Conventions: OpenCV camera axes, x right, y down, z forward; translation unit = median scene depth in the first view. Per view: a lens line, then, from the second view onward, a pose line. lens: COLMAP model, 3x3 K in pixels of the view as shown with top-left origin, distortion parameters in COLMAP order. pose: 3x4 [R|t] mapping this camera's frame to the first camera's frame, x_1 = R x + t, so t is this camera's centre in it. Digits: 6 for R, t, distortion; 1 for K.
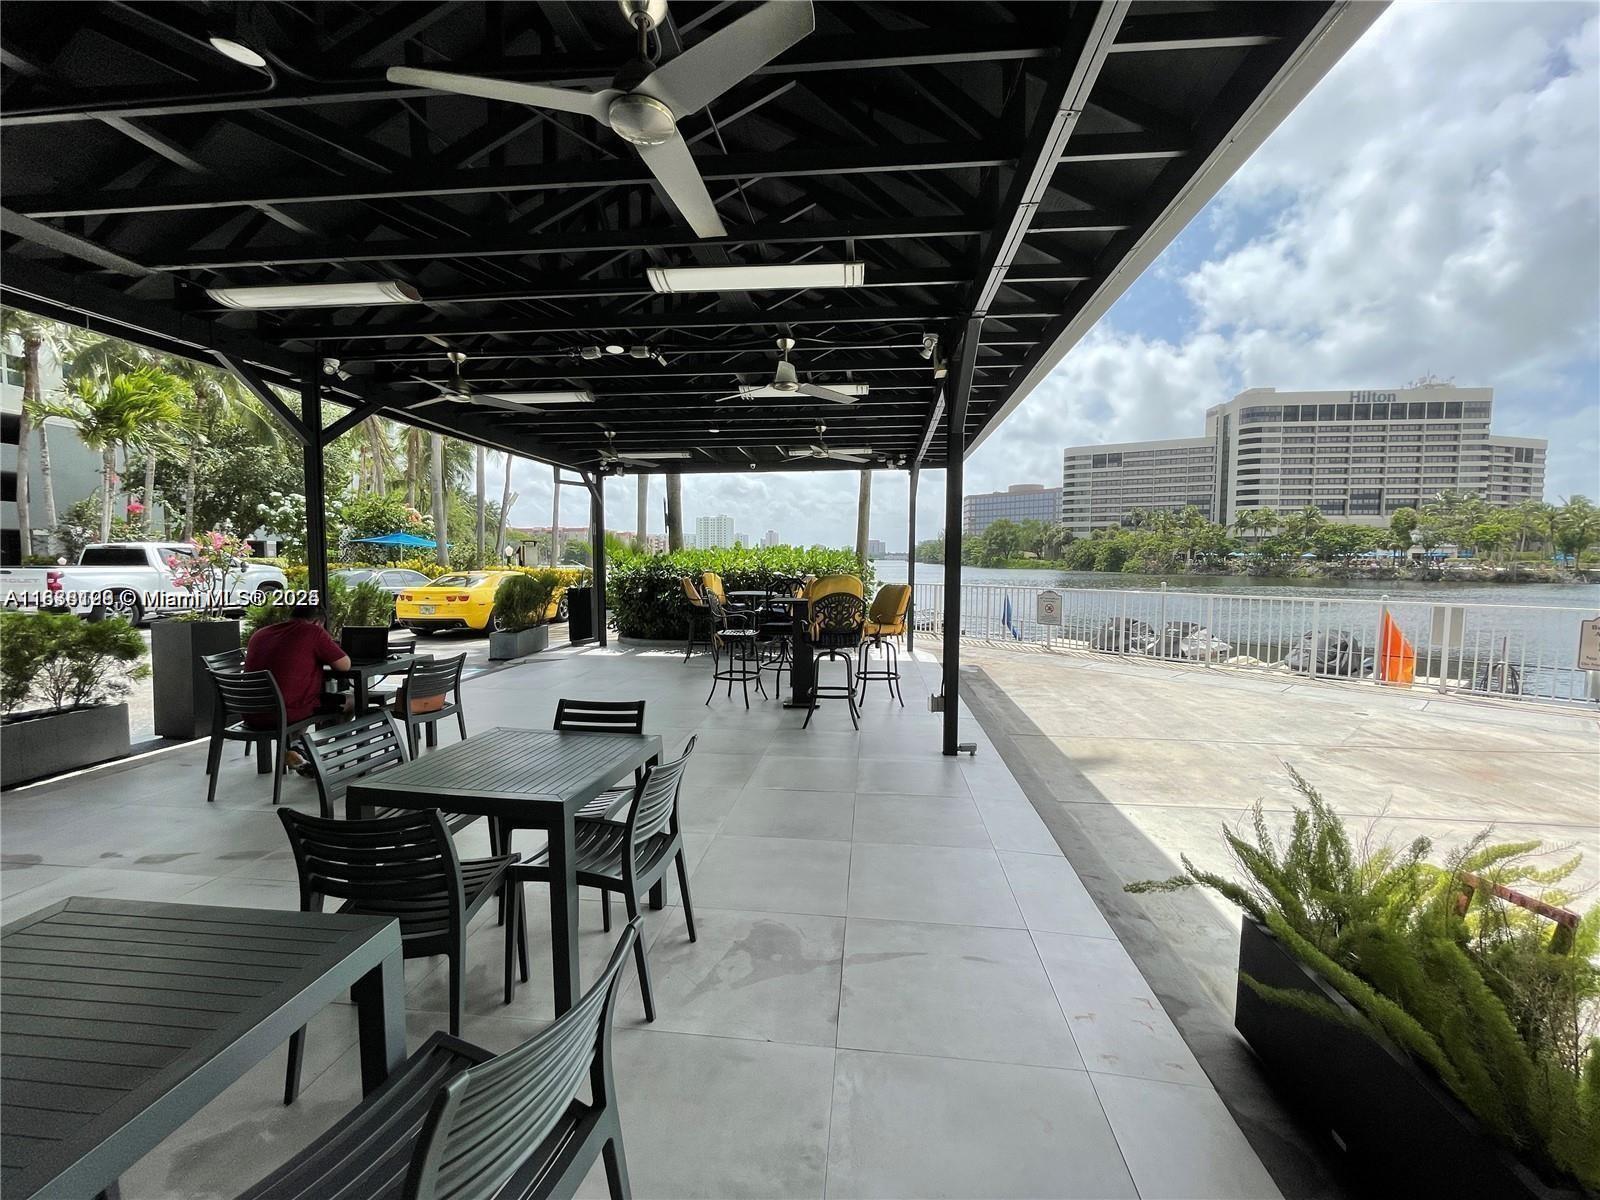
lens RADIAL K [[646.4, 0, 800.0], [0, 646.4, 600.0], [0, 0, 1]] dist [0.000221, 0.000056]
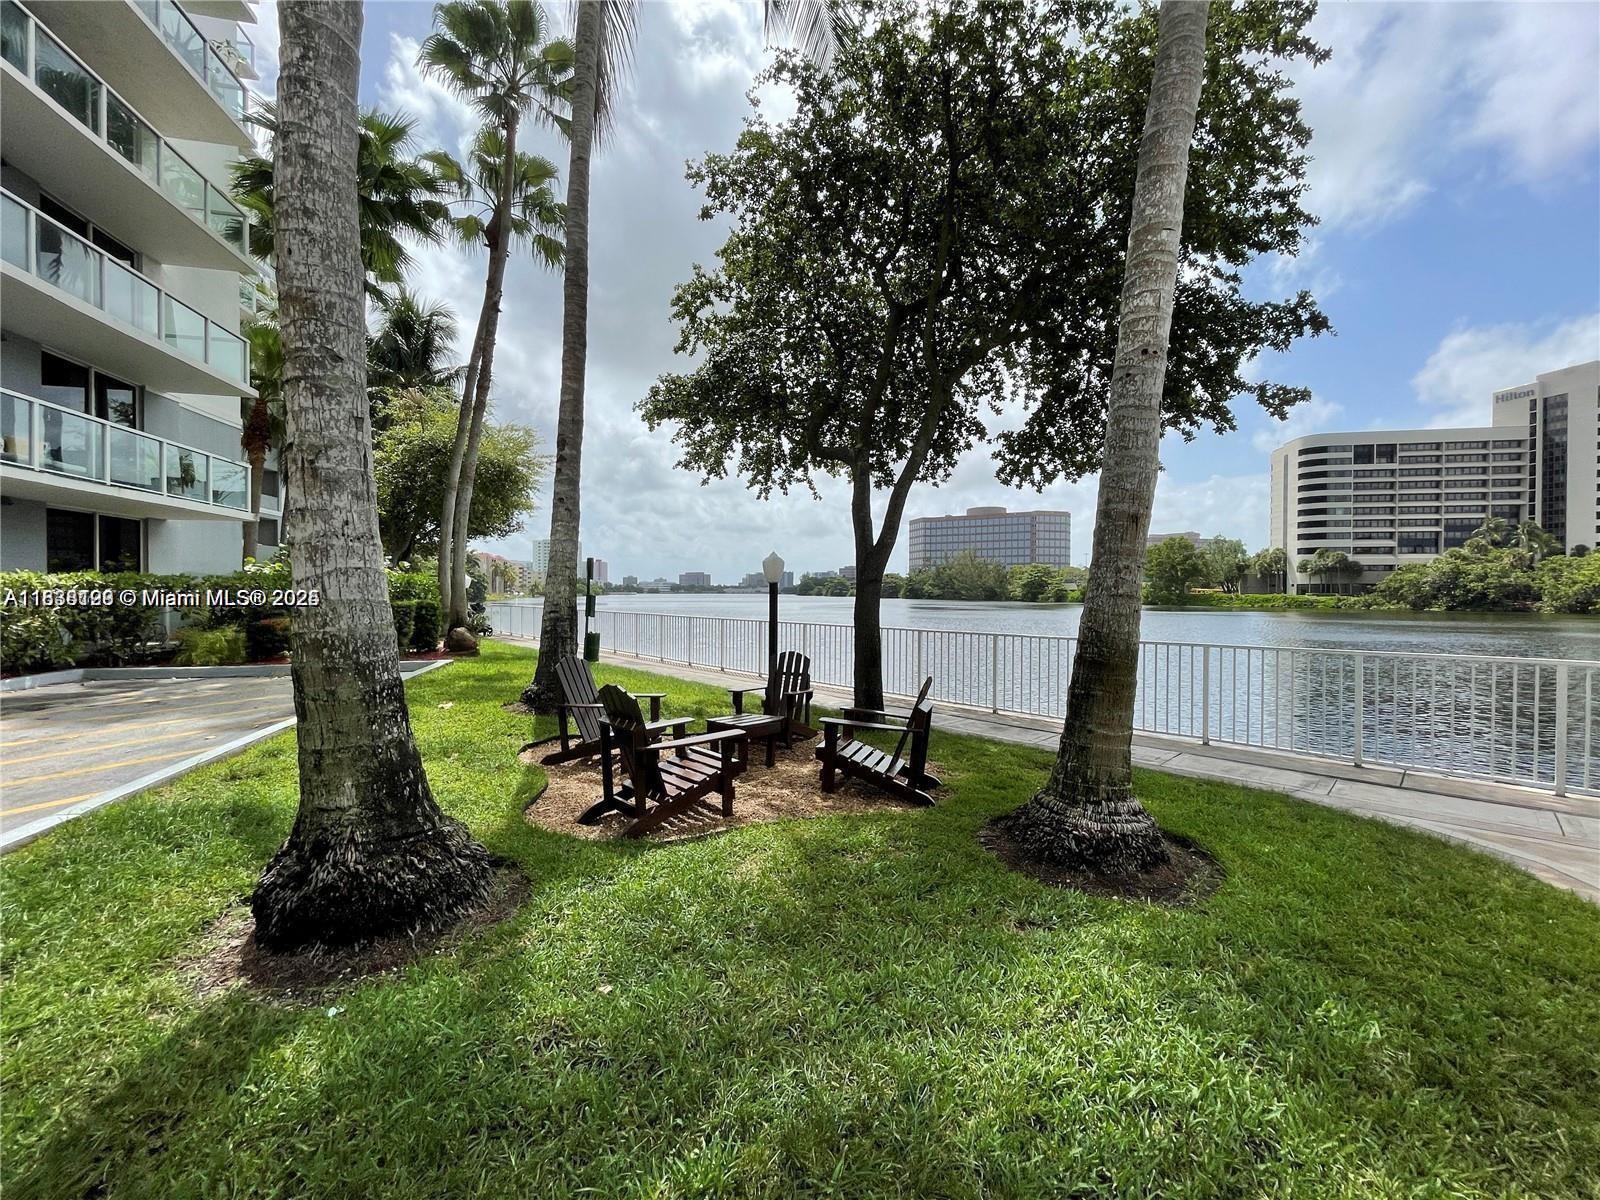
lens RADIAL K [[646.4, 0, 800.0], [0, 646.4, 600.0], [0, 0, 1]] dist [0.000221, 0.000056]
pose [[0.943445, 0.009038, 0.331405, -0.308410], [0.008730, 0.998604, -0.052087, -0.024711], [-0.331413, 0.052034, 0.942050, 0.503791]]
